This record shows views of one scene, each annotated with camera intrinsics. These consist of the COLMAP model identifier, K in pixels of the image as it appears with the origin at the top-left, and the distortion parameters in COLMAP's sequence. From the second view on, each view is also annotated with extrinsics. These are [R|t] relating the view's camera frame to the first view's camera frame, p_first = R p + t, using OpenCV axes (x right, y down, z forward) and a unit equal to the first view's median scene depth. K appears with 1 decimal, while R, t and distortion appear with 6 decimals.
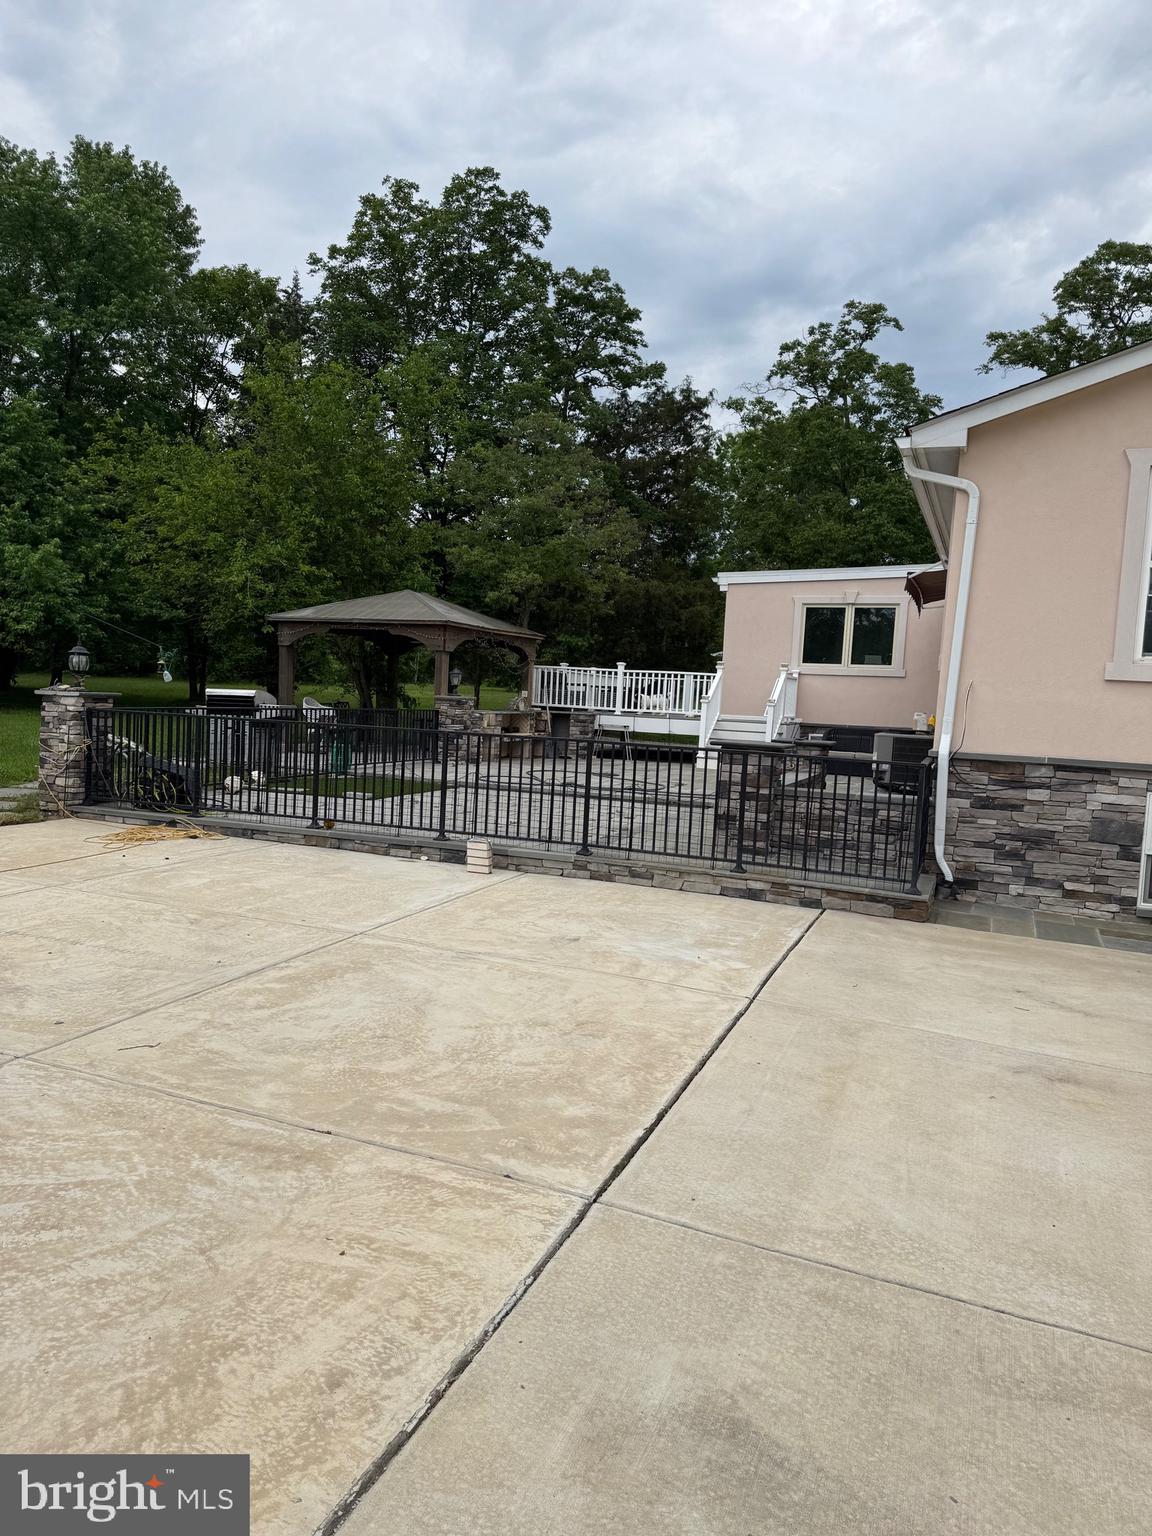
lens RADIAL K [[1064.0, 0, 576.0], [0, 1064.0, 768.0], [0, 0, 1]] dist [0.023891, -0.046316]
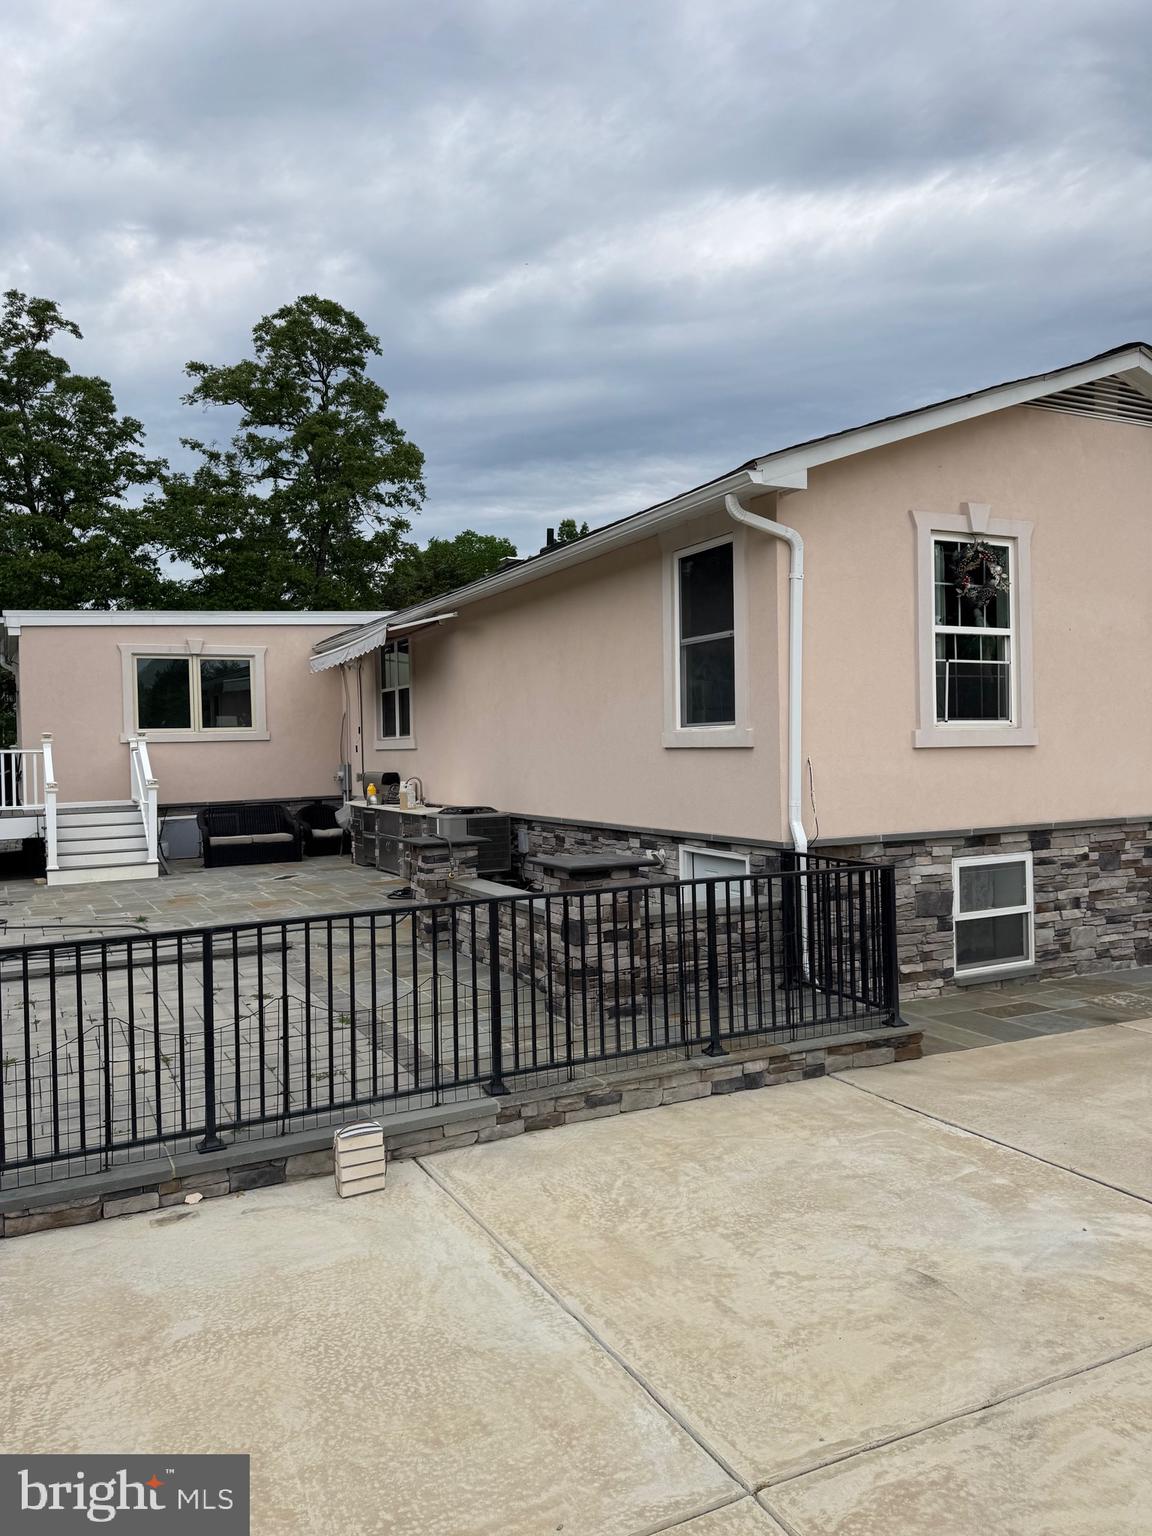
lens RADIAL K [[1067.7, 0, 575.7], [0, 1067.7, 750.5], [0, 0, 1]] dist [0.038169, -0.047430]
pose [[0.660218, -0.067386, 0.748045, -0.398687], [0.108693, 0.994055, -0.006384, -0.100454], [-0.743168, 0.085522, 0.663617, 0.552605]]
